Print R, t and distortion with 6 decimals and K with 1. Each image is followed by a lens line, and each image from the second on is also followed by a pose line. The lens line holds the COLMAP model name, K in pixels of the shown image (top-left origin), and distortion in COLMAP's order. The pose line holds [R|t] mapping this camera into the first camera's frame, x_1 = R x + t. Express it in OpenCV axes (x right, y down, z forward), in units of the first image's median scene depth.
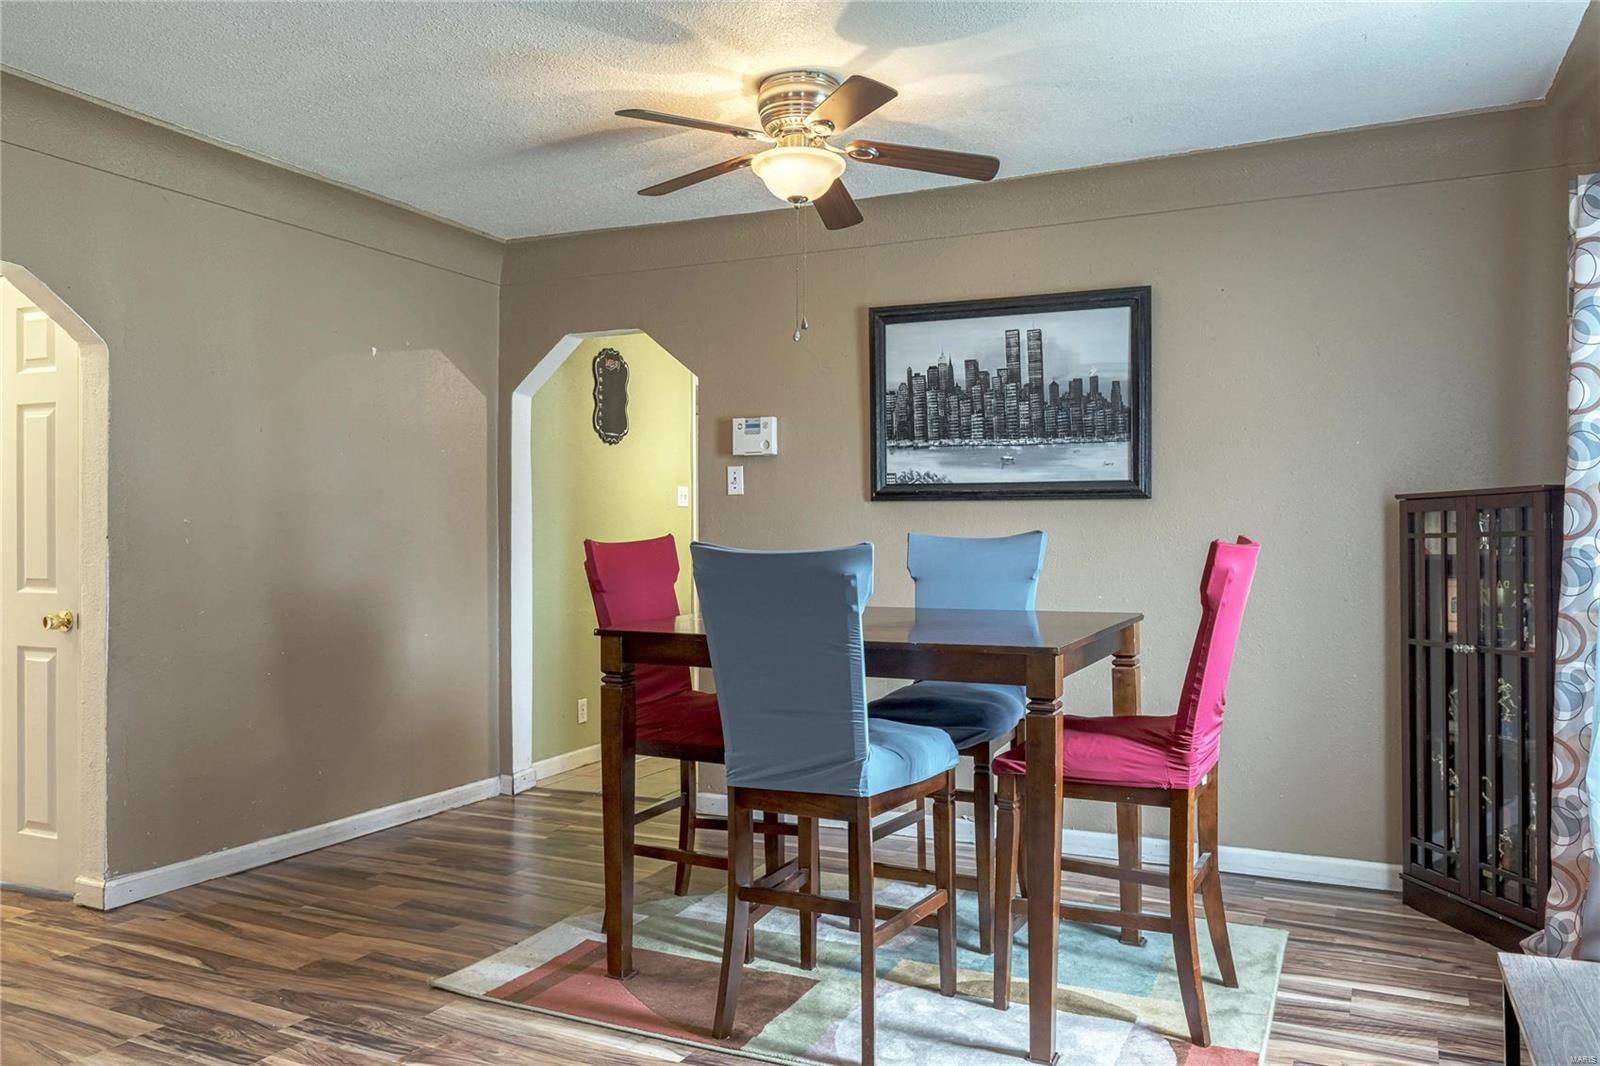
lens RADIAL K [[1212.4, 0, 800.0], [0, 1212.4, 533.0], [0, 0, 1]] dist [0.002212, -0.000060]
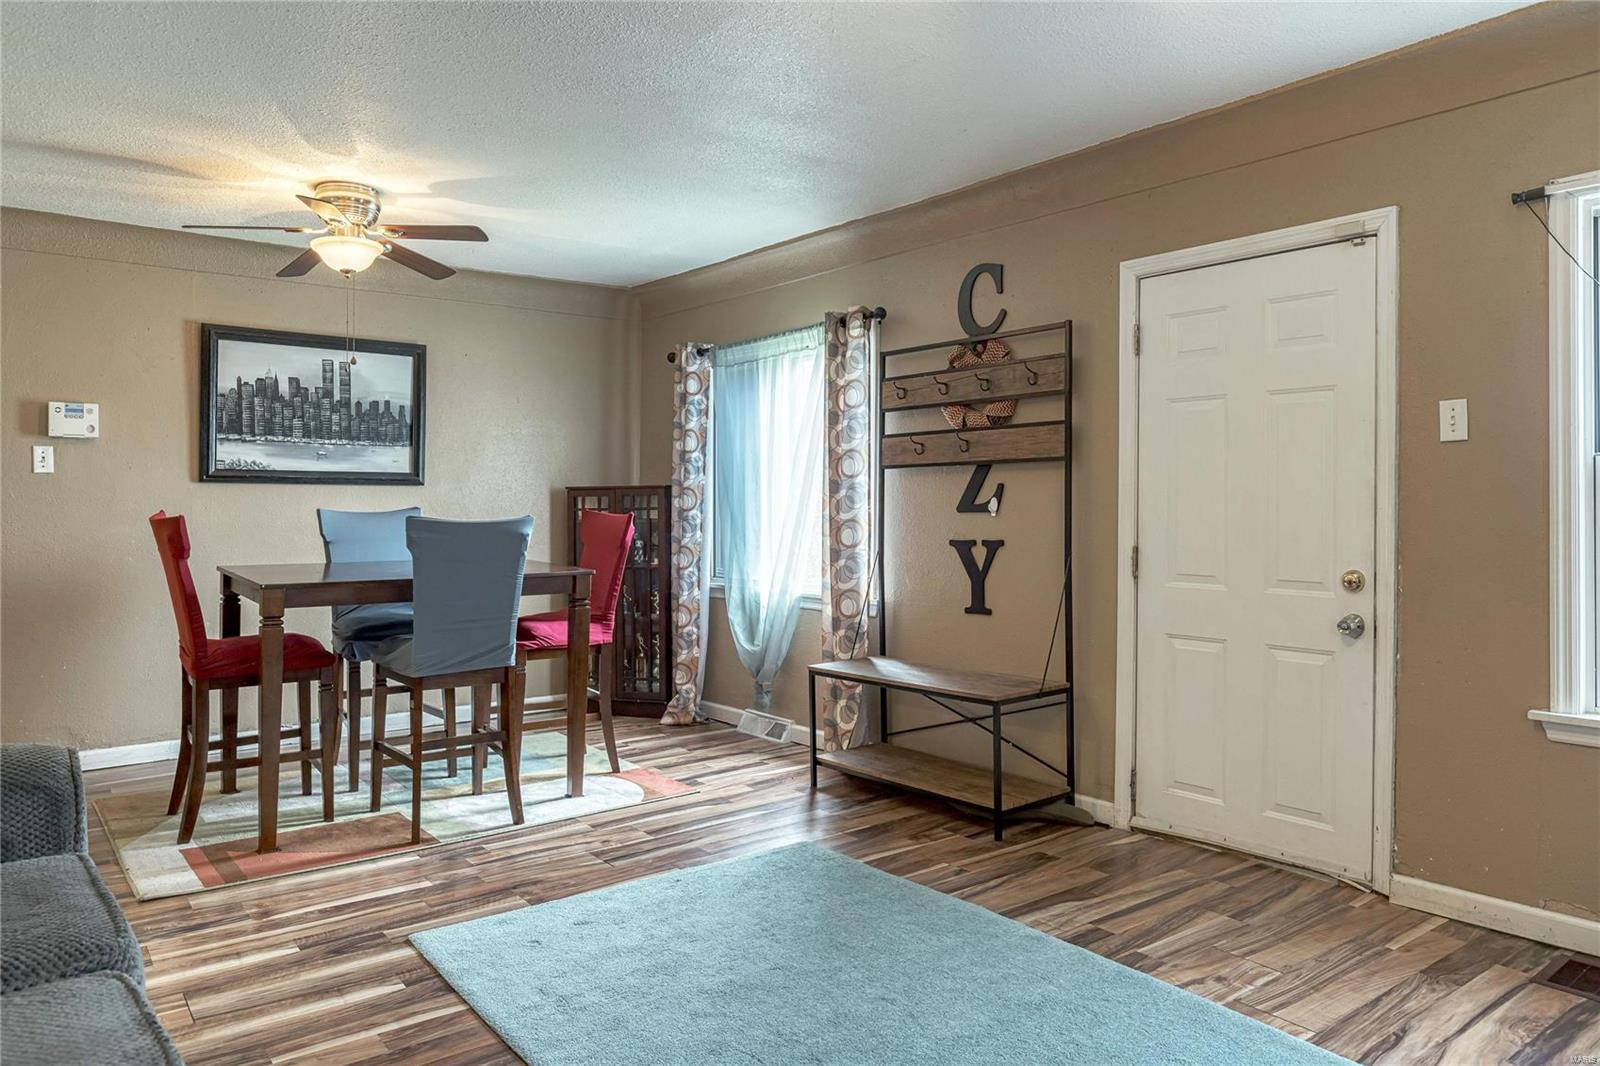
lens RADIAL K [[1068.3, 0, 812.2], [0, 1068.3, 504.3], [0, 0, 1]] dist [-0.004576, -0.001810]
pose [[0.434836, 0.000160, 0.900509, -0.669866], [-0.000794, 1.000000, 0.000205, -0.005274], [-0.900509, -0.000804, 0.434836, -0.015015]]
